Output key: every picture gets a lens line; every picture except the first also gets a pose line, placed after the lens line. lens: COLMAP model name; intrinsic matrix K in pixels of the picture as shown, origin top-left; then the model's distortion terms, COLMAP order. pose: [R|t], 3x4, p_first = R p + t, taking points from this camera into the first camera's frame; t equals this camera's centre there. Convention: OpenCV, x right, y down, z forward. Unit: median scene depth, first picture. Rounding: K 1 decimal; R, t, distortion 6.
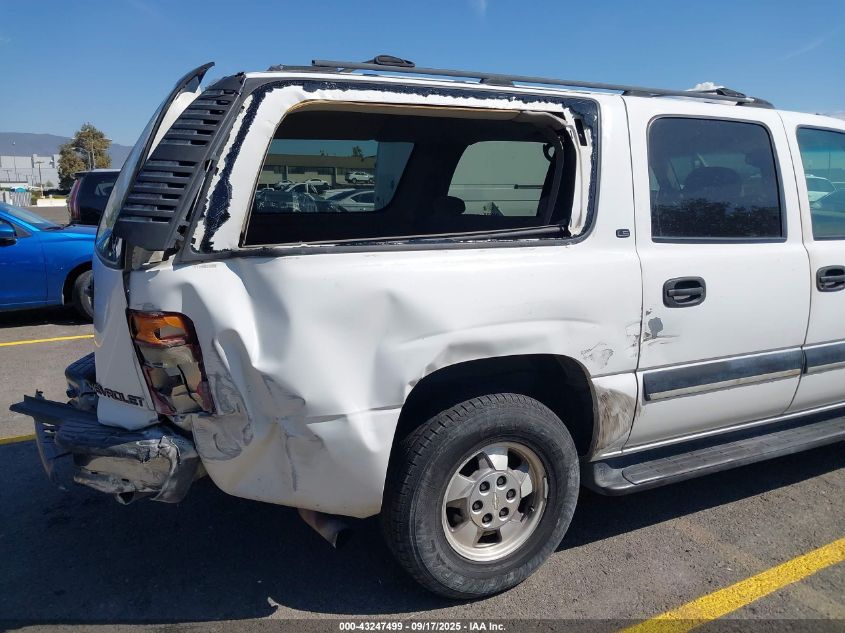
lens RADIAL K [[682.9, 0, 422.5], [0, 682.9, 316.5], [0, 0, 1]] dist [-0.014670, -0.008538]
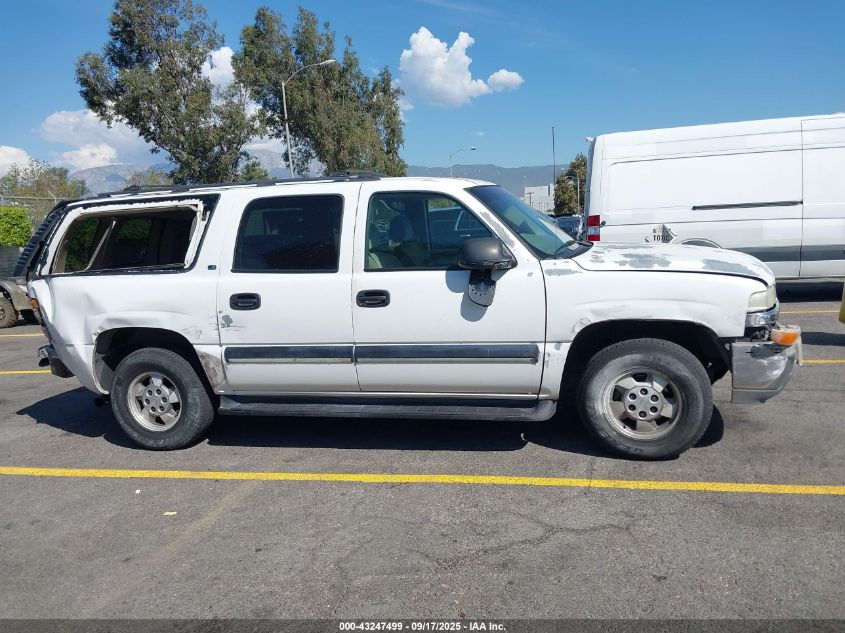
lens RADIAL K [[682.9, 0, 422.5], [0, 682.9, 316.5], [0, 0, 1]] dist [-0.014670, -0.008538]
pose [[0.749297, 0.052207, -0.660174, 1.898814], [-0.068765, 0.997633, 0.000845, -0.031374], [0.658655, 0.044764, 0.751113, 0.003562]]
